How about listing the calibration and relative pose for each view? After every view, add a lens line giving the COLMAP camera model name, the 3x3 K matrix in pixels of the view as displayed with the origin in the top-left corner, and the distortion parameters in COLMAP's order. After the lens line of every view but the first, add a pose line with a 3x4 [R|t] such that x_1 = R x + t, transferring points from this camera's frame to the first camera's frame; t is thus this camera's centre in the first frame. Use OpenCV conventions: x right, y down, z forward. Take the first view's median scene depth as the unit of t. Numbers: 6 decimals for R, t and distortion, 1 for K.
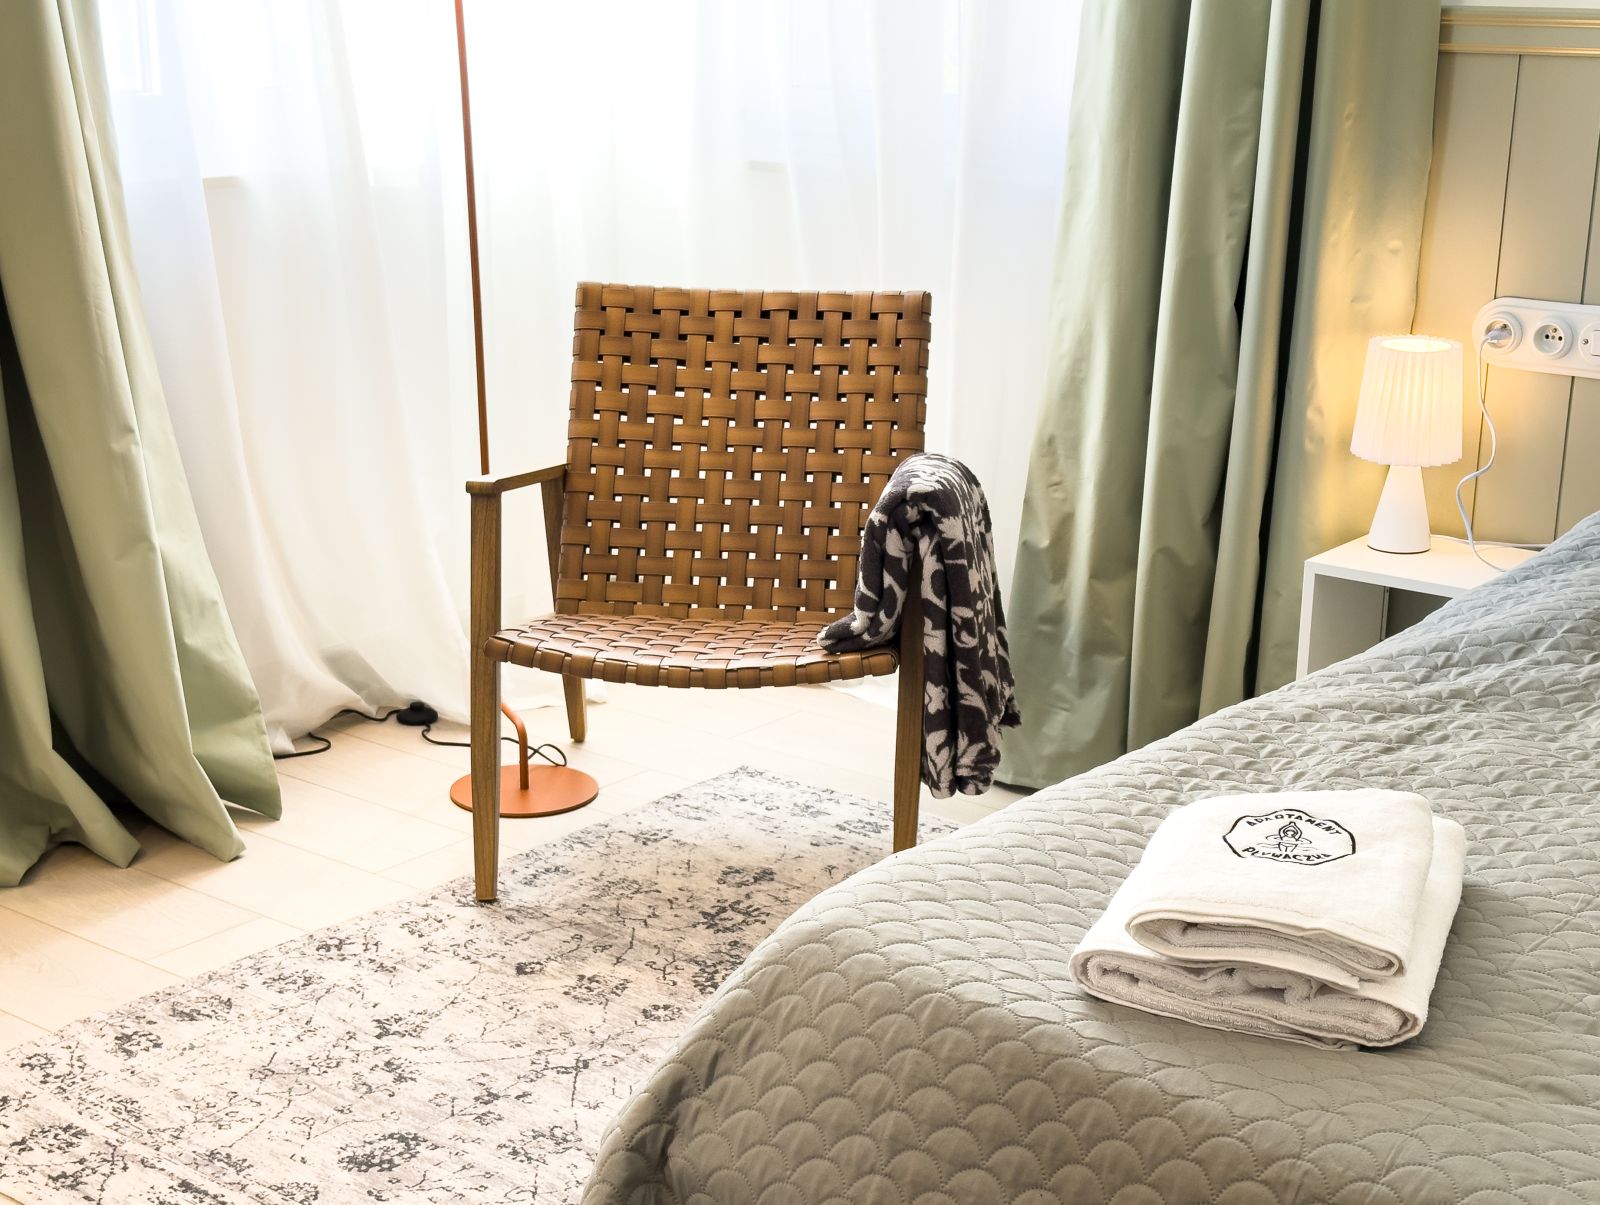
lens RADIAL K [[2515.6, 0, 804.3], [0, 2515.6, 690.3], [0, 0, 1]] dist [0.160193, -0.098965]
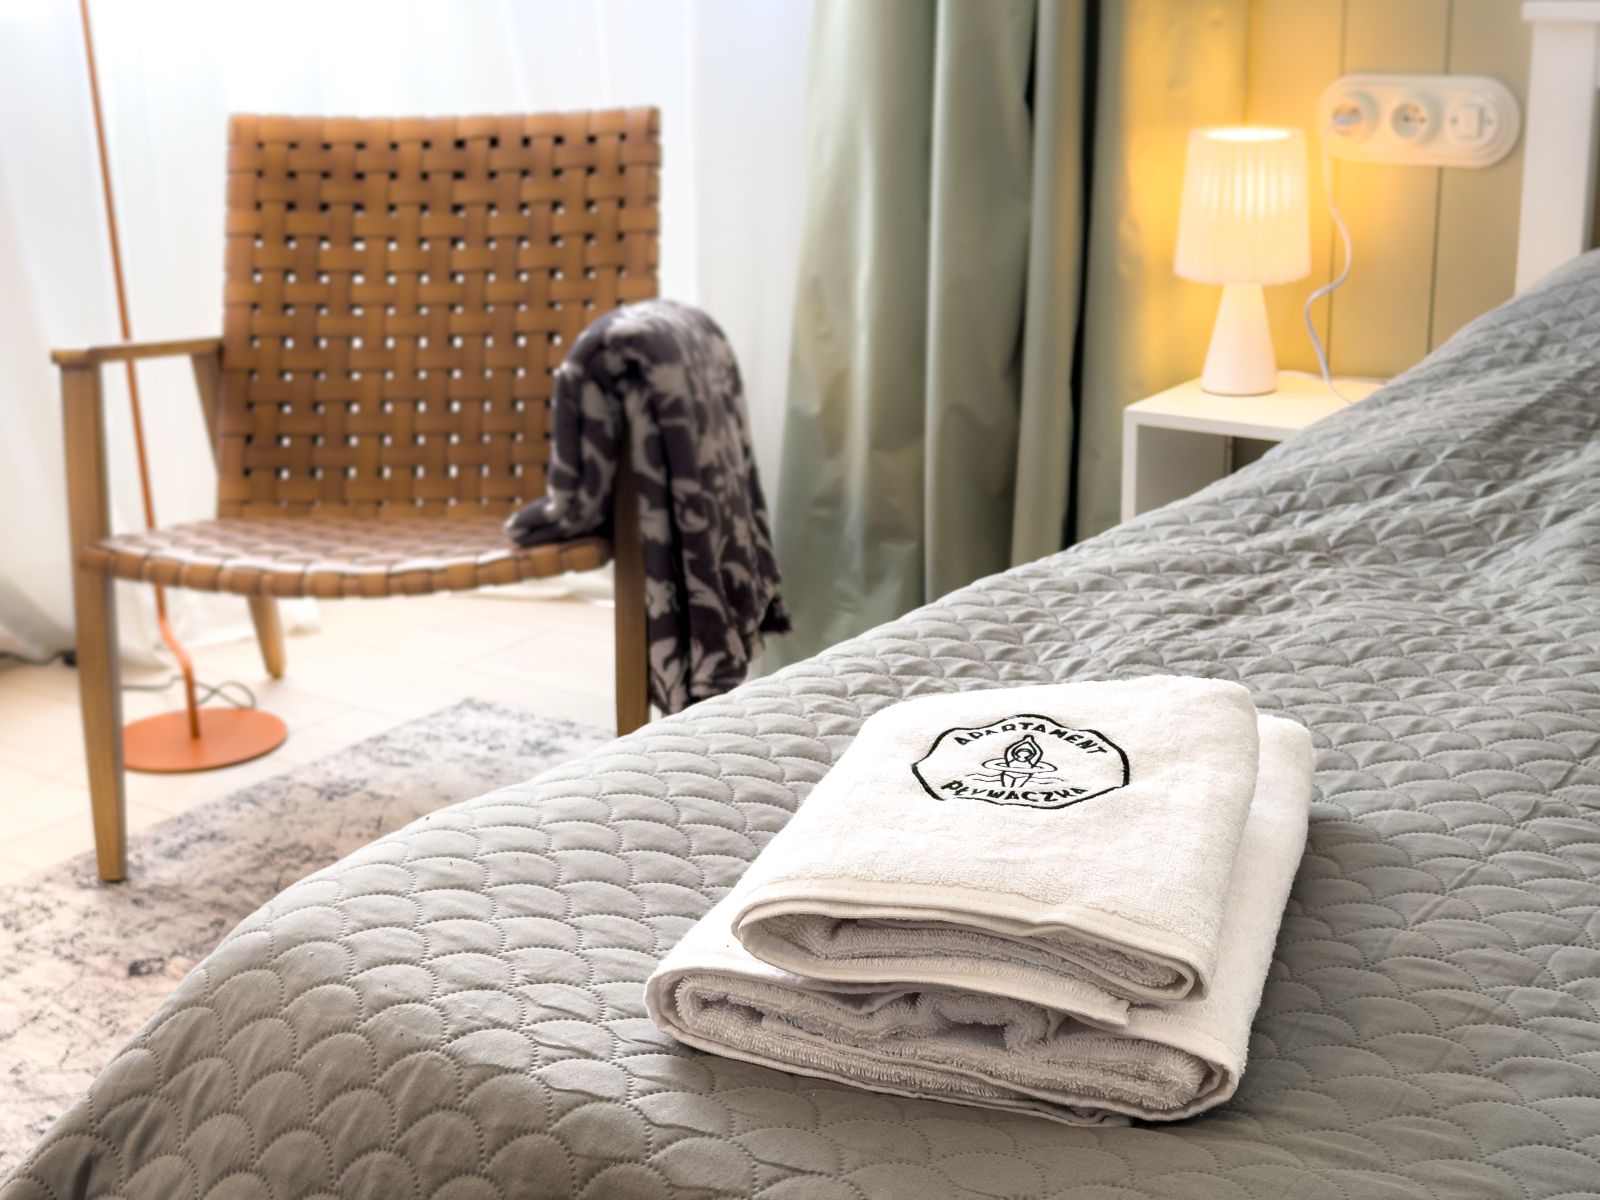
lens RADIAL K [[2589.7, 0, 685.5], [0, 2589.7, 668.1], [0, 0, 1]] dist [0.022163, 0.038402]
pose [[0.998923, -0.046142, 0.004788, 0.060035], [0.046052, 0.998786, 0.017494, 0.012028], [-0.005590, -0.017255, 0.999835, 0.208421]]
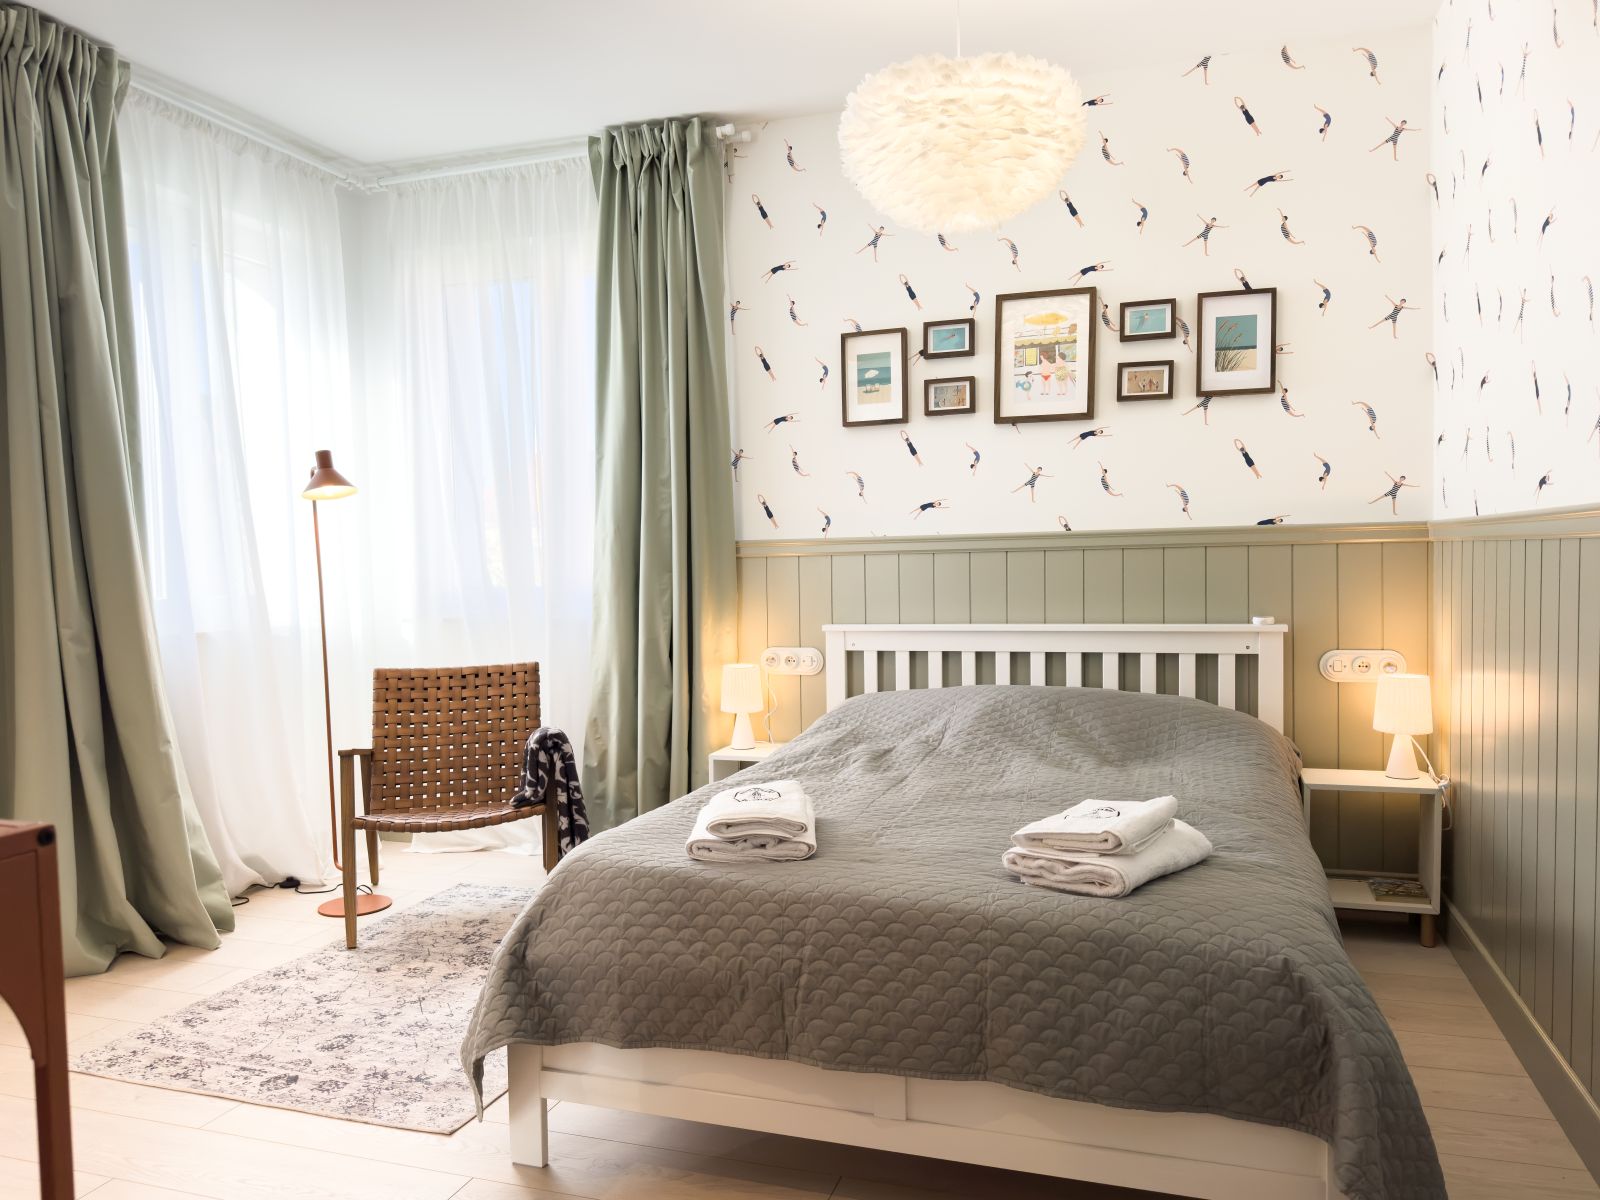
lens RADIAL K [[1150.4, 0, 800.0], [0, 1150.4, 600.0], [0, 0, 1]] dist [0.123302, -0.180473]
pose [[0.946328, -0.045049, 0.320052, -0.080965], [0.121219, 0.967425, -0.222250, 0.073557], [-0.299614, 0.249118, 0.920962, -0.107593]]
